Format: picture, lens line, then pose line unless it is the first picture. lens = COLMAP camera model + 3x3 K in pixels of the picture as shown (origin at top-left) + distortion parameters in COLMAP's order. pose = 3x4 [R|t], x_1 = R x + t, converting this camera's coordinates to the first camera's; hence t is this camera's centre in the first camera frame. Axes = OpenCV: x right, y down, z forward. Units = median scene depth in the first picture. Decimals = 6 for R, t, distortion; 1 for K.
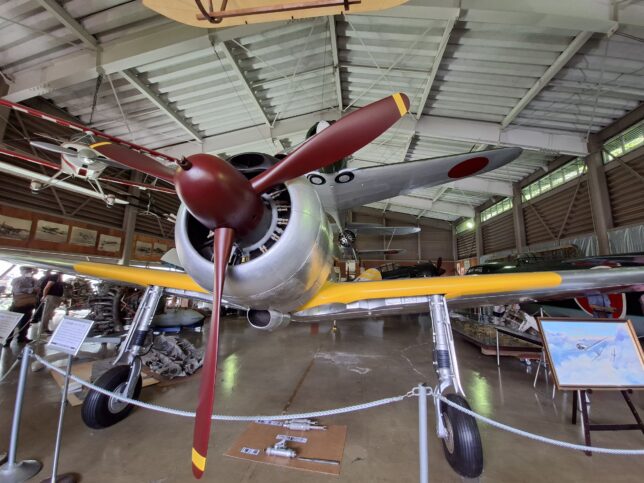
lens RADIAL K [[256.0, 0, 326.5], [0, 256.0, 240.5], [0, 0, 1]] dist [-0.008746, -0.000353]
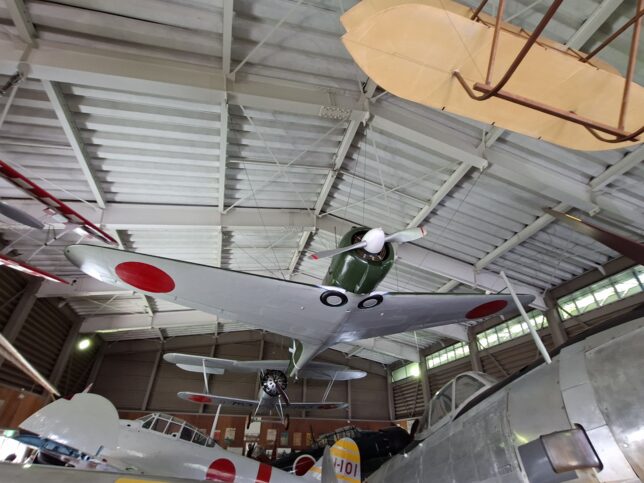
lens RADIAL K [[338.7, 0, 321.7], [0, 338.7, 244.9], [0, 0, 1]] dist [0.000681, 0.001594]
pose [[0.911175, 0.200095, 0.360169, -0.372921], [-0.050715, 0.921976, -0.383911, -0.007327], [-0.408886, 0.331545, 0.850230, 0.128848]]
